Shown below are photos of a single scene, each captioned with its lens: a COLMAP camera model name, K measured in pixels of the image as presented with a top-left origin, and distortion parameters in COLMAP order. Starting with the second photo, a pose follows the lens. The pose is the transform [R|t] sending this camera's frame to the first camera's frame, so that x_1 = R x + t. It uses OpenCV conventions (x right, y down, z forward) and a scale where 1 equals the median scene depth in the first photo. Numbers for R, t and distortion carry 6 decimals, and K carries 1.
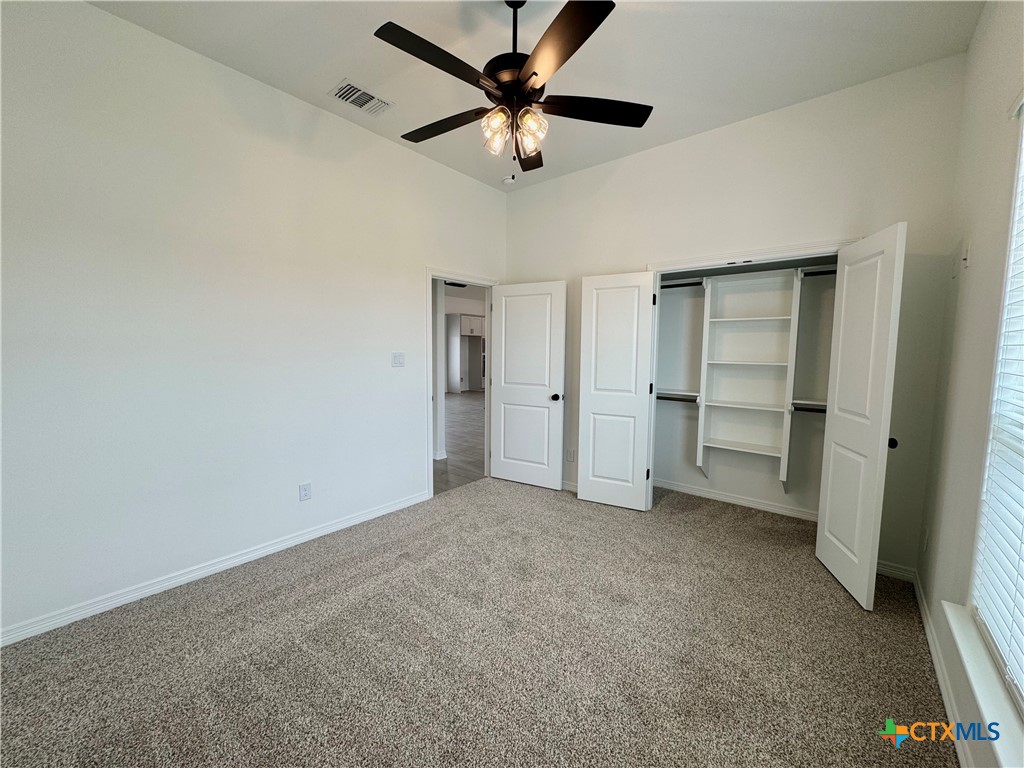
lens RADIAL K [[408.9, 0, 515.2], [0, 408.9, 379.9], [0, 0, 1]] dist [0.002155, 0.000307]
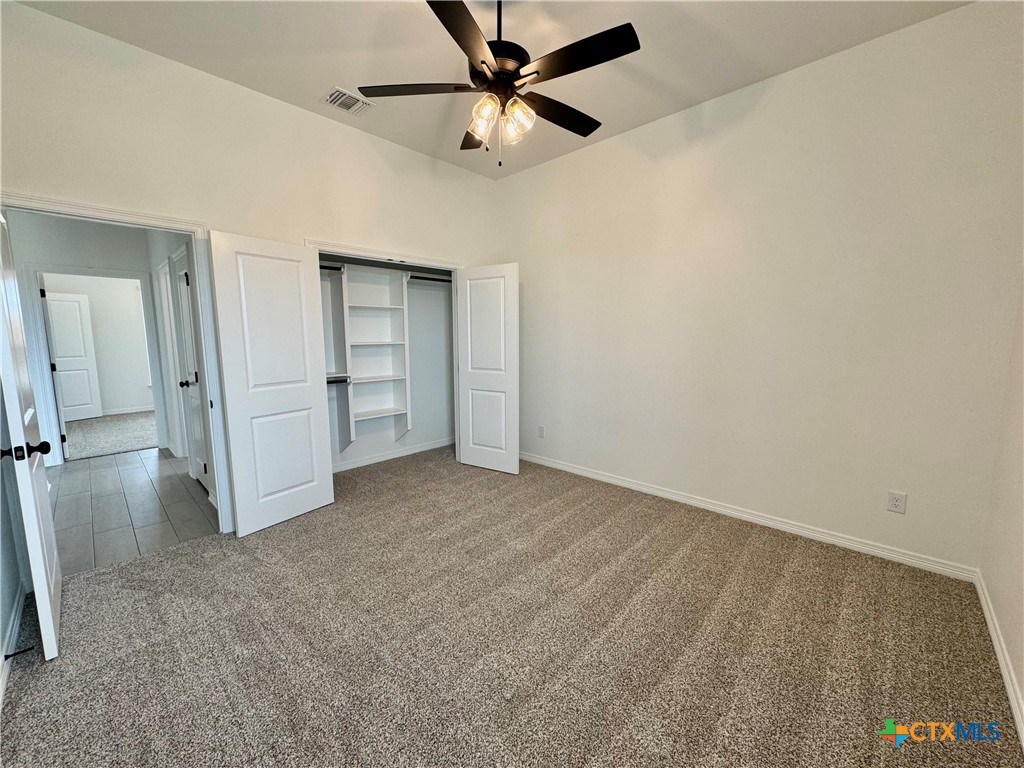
lens RADIAL K [[408.9, 0, 517.5], [0, 408.9, 386.3], [0, 0, 1]] dist [0.002155, 0.000307]
pose [[0.074369, -0.138728, 0.987534, -0.622494], [0.077800, 0.988065, 0.132944, -0.045924], [-0.994191, 0.066944, 0.084274, 0.515742]]
